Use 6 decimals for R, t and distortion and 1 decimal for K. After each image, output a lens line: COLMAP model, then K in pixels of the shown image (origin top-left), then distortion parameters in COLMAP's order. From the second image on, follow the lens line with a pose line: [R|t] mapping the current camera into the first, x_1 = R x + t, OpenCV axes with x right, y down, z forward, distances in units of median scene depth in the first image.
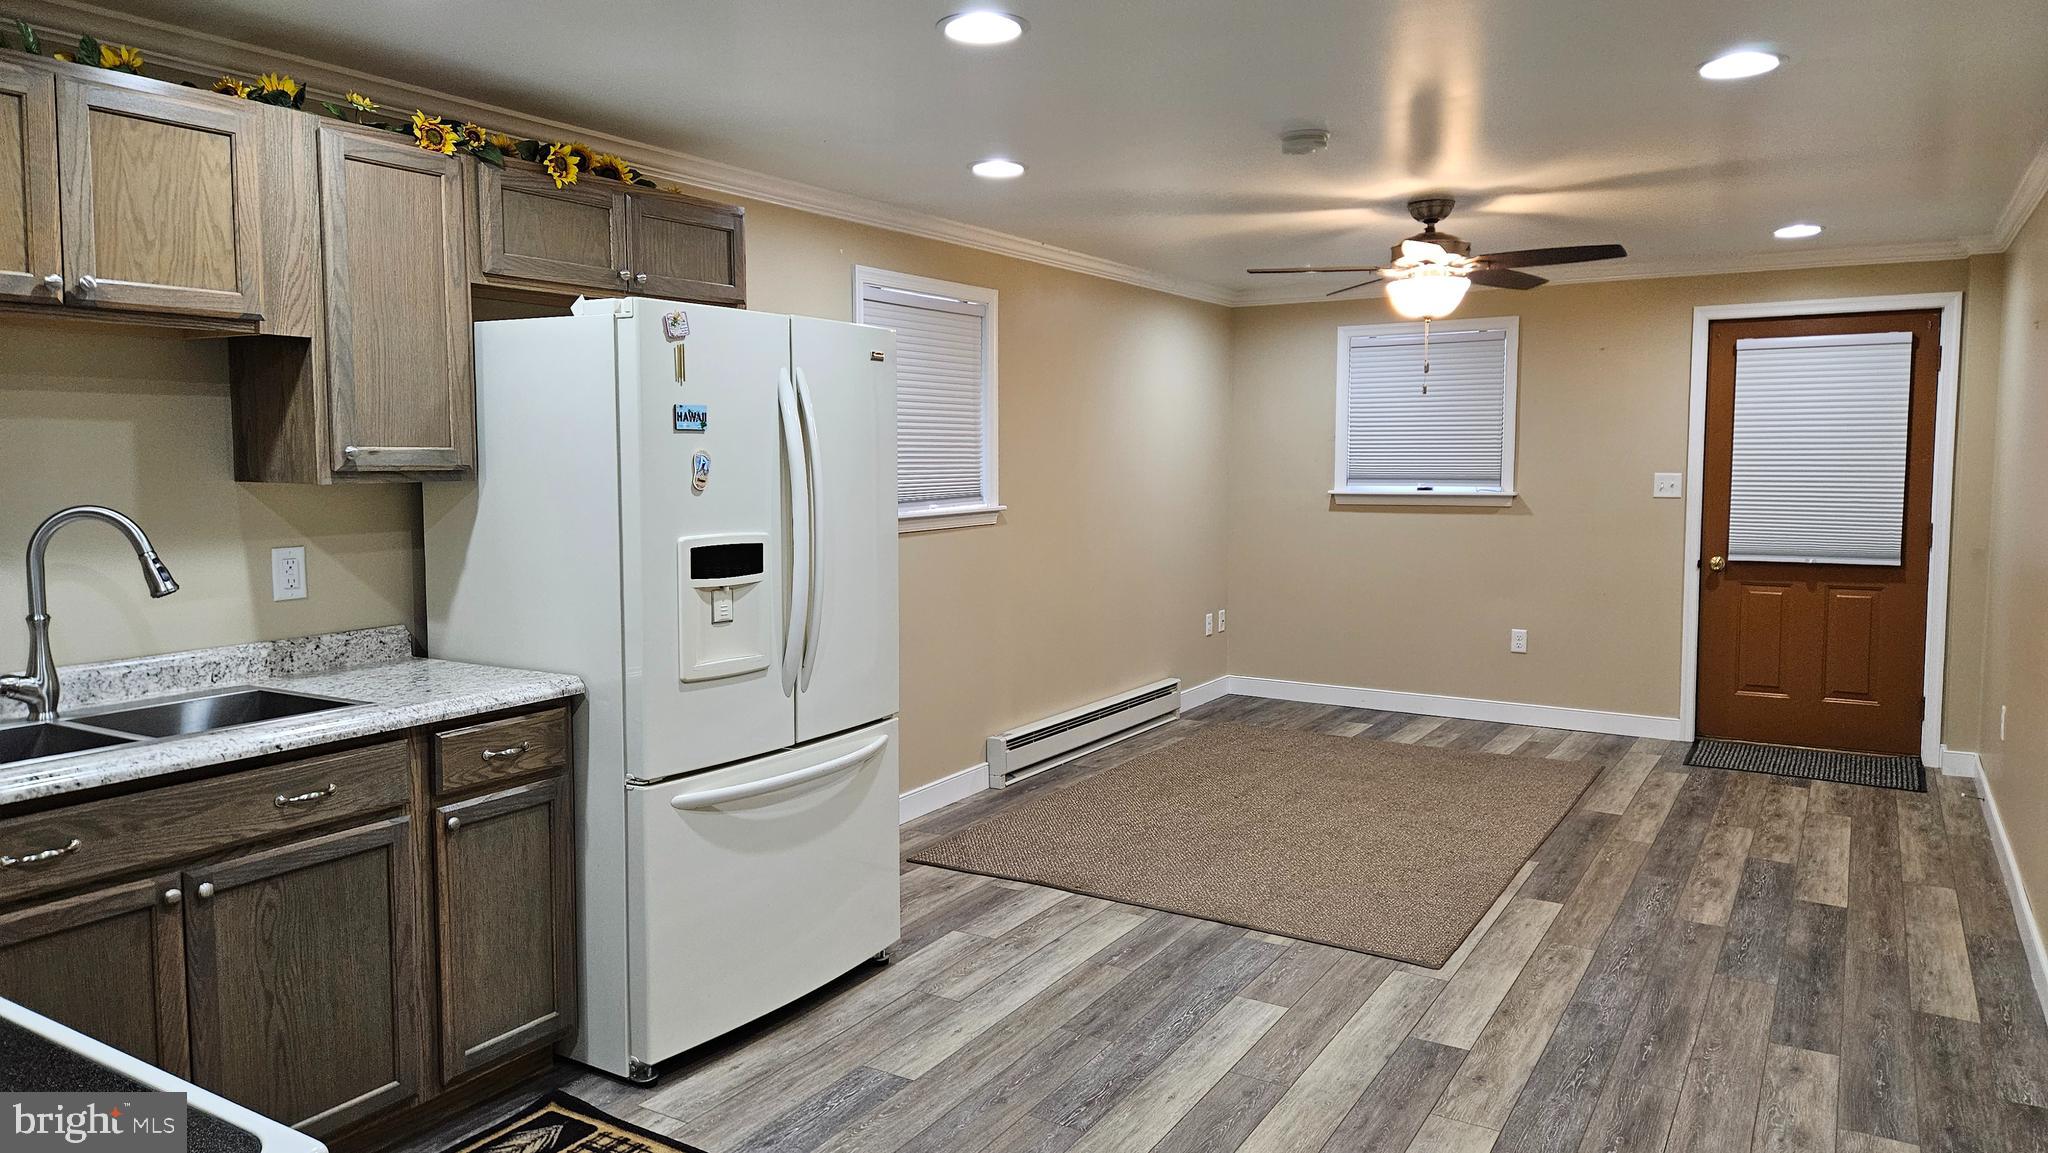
lens RADIAL K [[1325.2, 0, 1020.2], [0, 1325.2, 565.5], [0, 0, 1]] dist [0.044530, 0.000109]
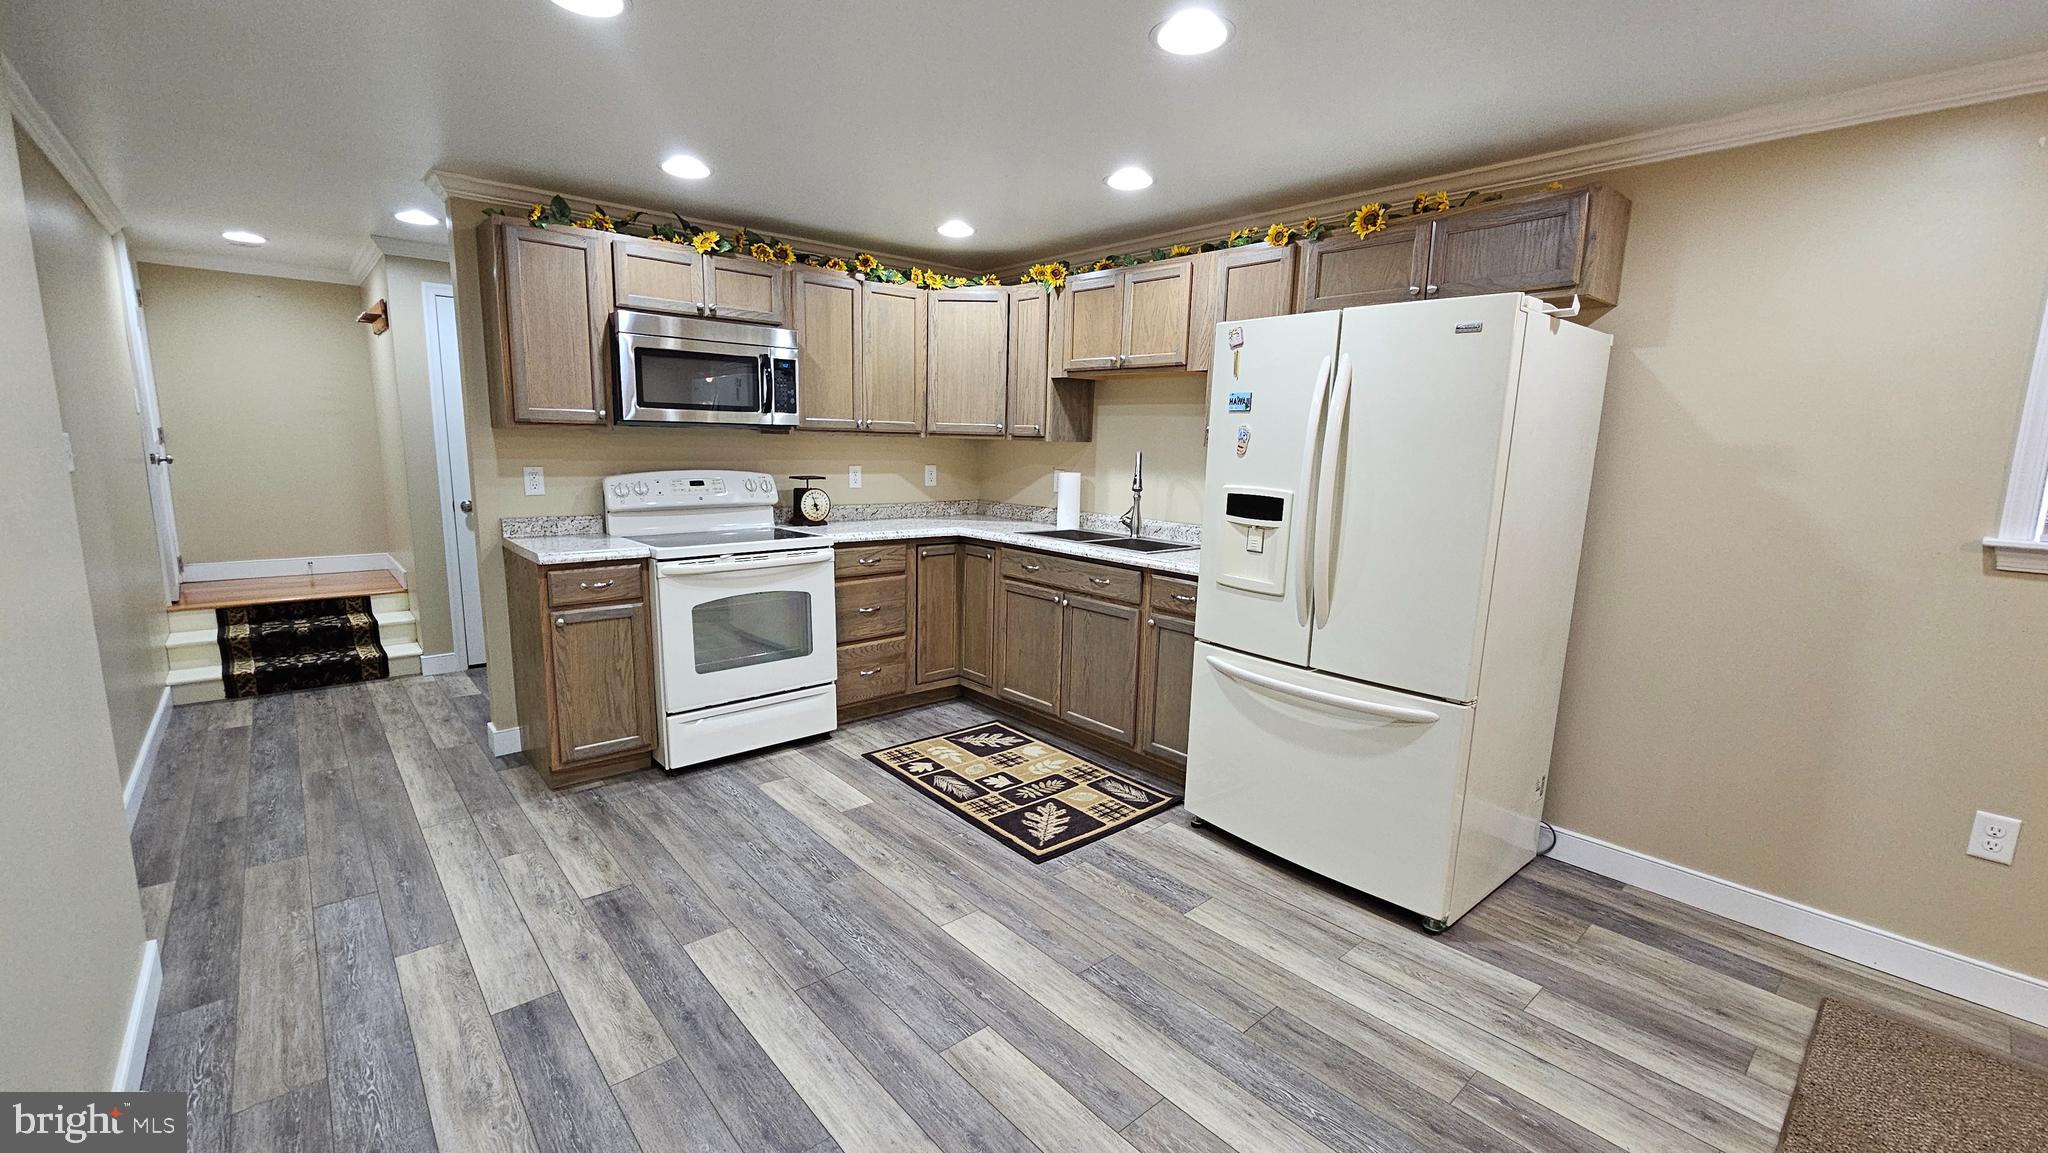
lens RADIAL K [[843.6, 0, 1027.0], [0, 843.6, 581.8], [0, 0, 1]] dist [0.000496, -0.000007]
pose [[-0.278480, 0.161189, -0.946819, 0.665552], [-0.107699, 0.974358, 0.197554, -0.073070], [0.954385, 0.156986, -0.253979, 0.980945]]
